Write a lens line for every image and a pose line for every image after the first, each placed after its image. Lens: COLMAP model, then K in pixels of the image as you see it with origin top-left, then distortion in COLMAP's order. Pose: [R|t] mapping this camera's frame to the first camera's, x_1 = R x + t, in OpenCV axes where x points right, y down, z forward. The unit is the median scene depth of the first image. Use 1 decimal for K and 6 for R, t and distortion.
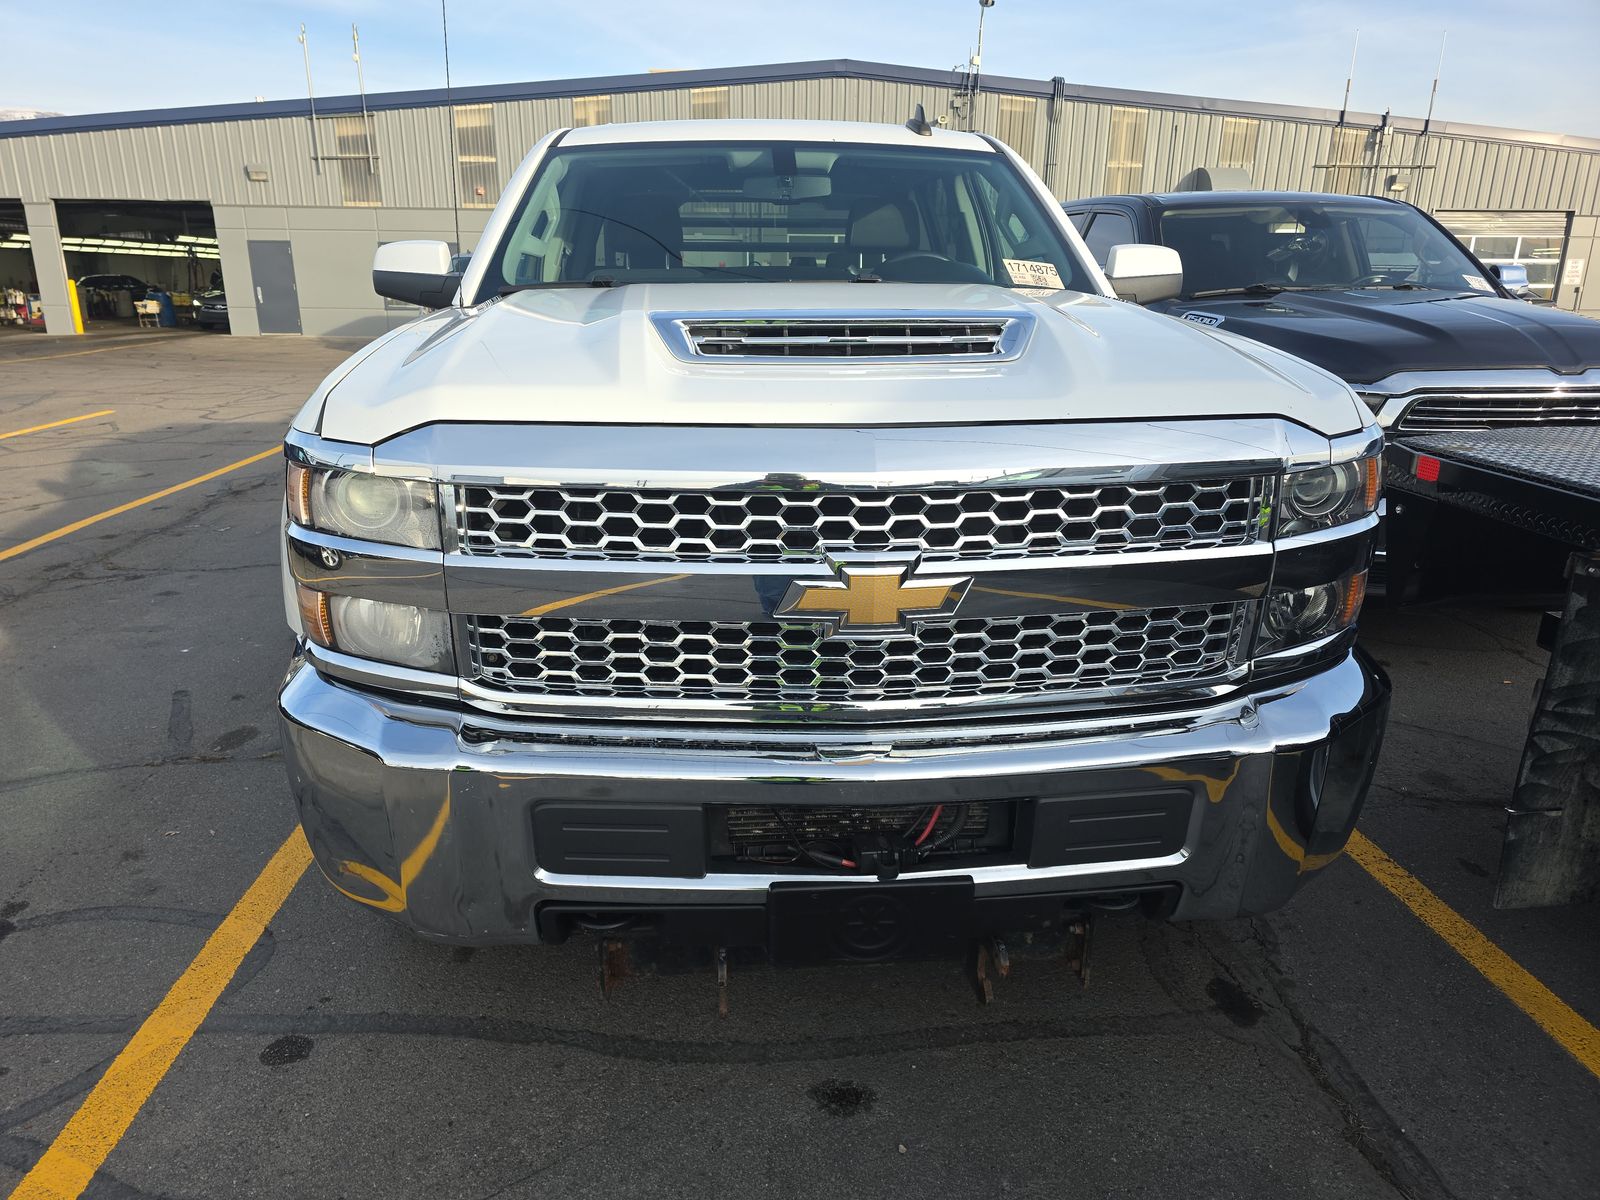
lens RADIAL K [[1102.8, 0, 799.1], [0, 1102.8, 594.9], [0, 0, 1]] dist [0.012291, -0.001751]
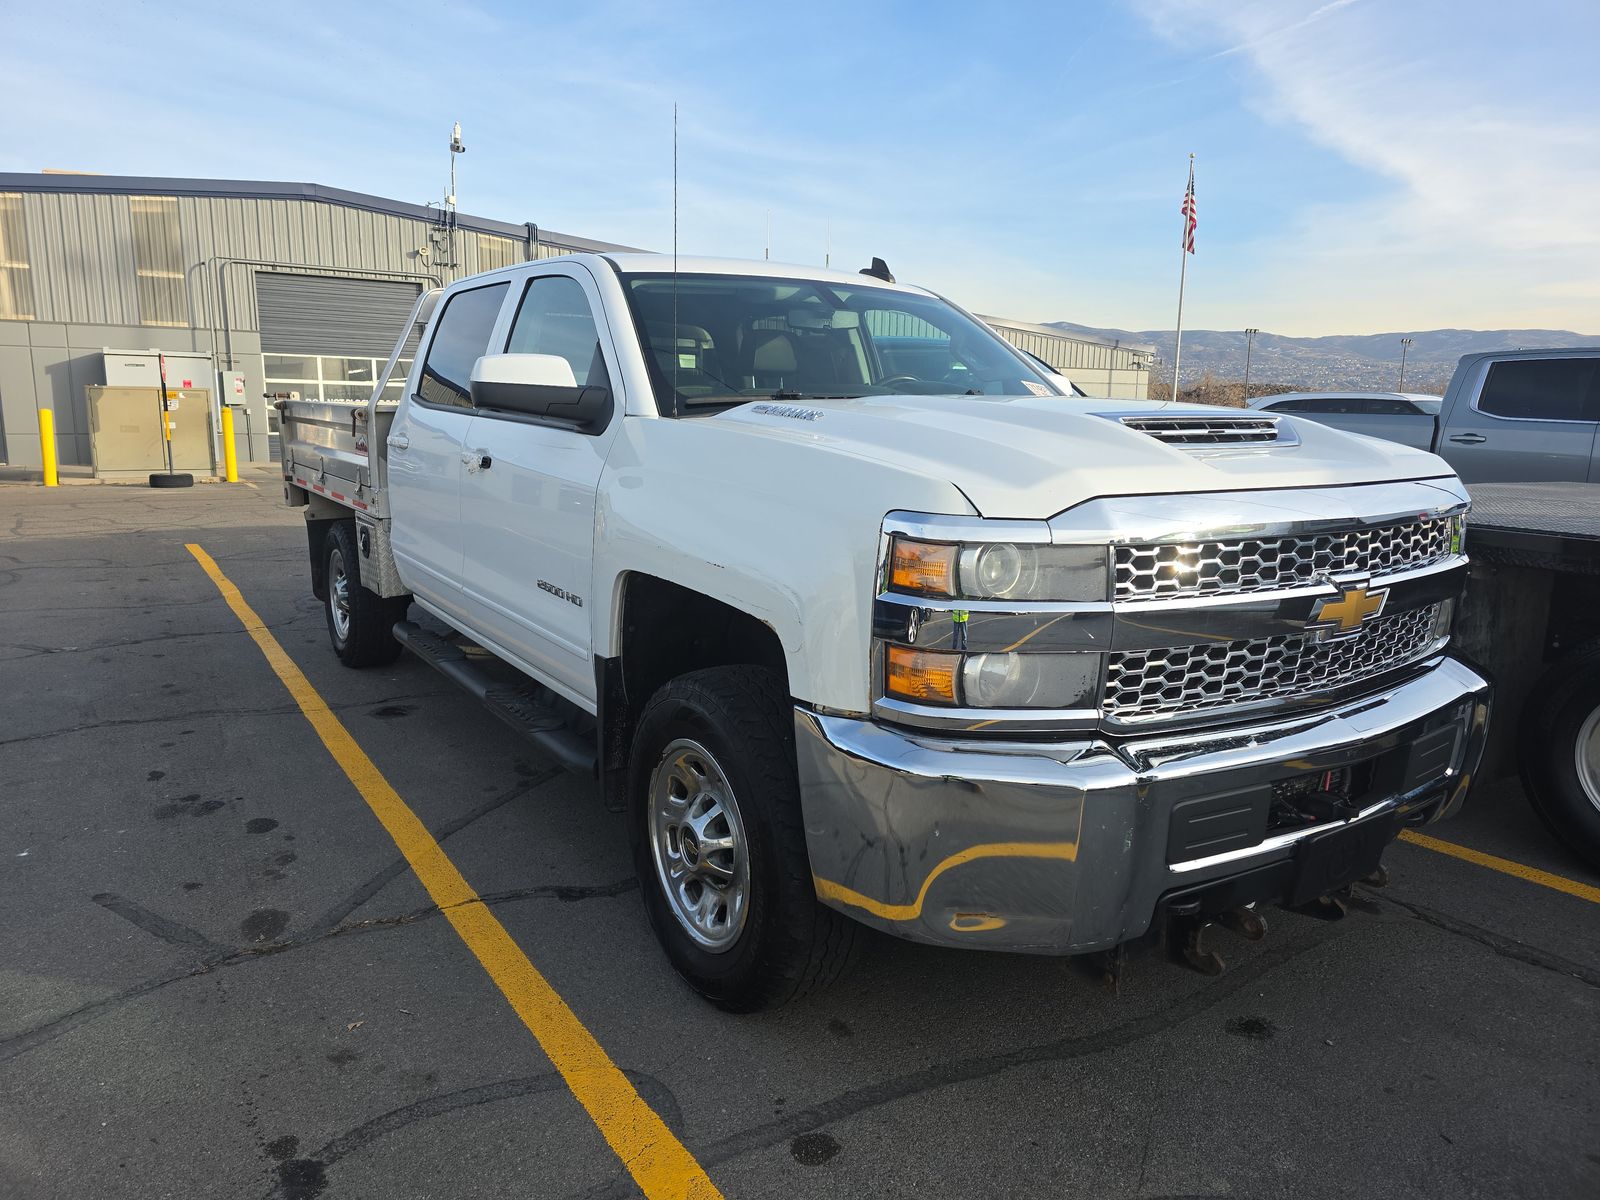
lens RADIAL K [[1102.8, 0, 809.2], [0, 1102.8, 609.8], [0, 0, 1]] dist [0.012291, -0.001751]
pose [[0.866826, -0.079114, 0.492294, -0.797353], [0.128932, 0.989317, -0.068035, 0.006246], [-0.481652, 0.122447, 0.867766, 0.081861]]
